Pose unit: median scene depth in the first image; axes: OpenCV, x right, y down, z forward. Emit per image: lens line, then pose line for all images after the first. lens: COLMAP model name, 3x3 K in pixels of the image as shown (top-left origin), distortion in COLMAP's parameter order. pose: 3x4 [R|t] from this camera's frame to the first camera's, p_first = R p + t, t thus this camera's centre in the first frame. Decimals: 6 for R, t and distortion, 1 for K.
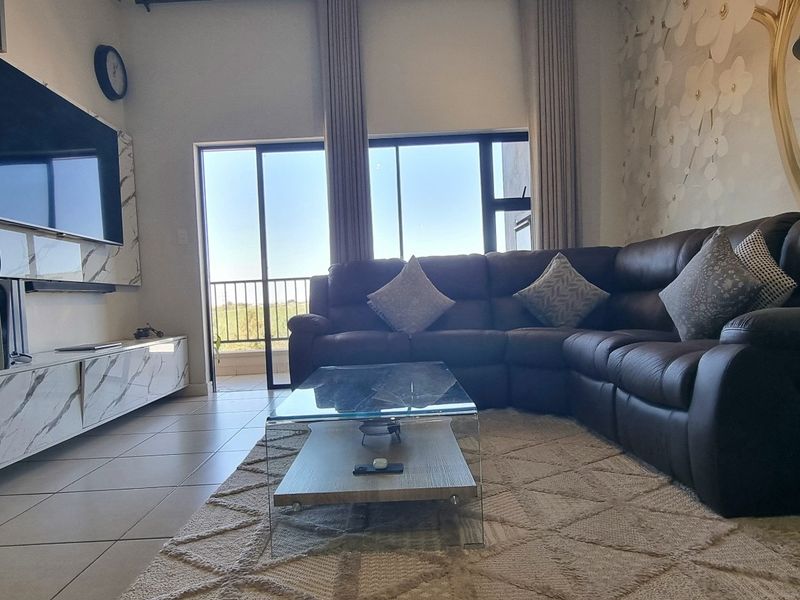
lens RADIAL K [[551.7, 0, 390.7], [0, 551.7, 303.5], [0, 0, 1]] dist [-0.000100, -0.000722]
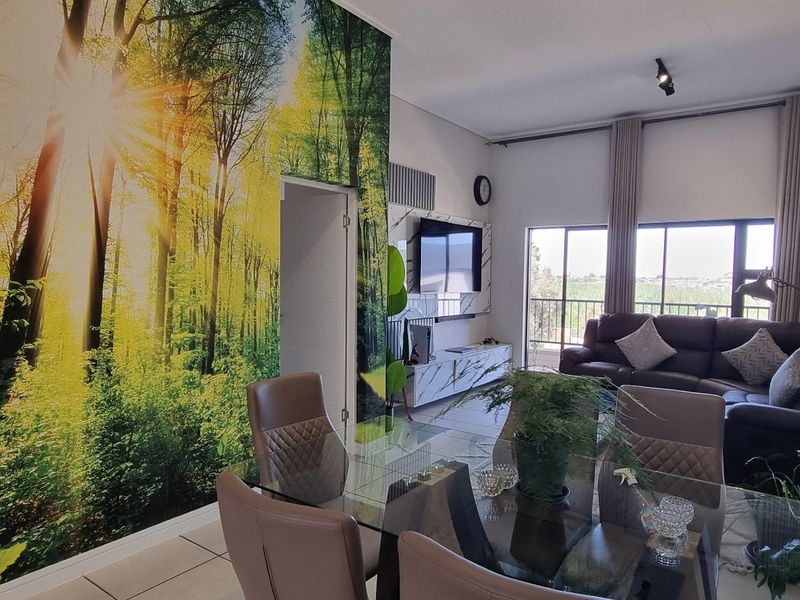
lens RADIAL K [[551.7, 0, 390.7], [0, 551.7, 303.5], [0, 0, 1]] dist [-0.000100, -0.000722]
pose [[0.802417, 0.088674, -0.590139, 0.320218], [-0.056778, 0.995757, 0.072420, -0.174066], [0.594057, -0.024604, 0.804047, -0.576724]]
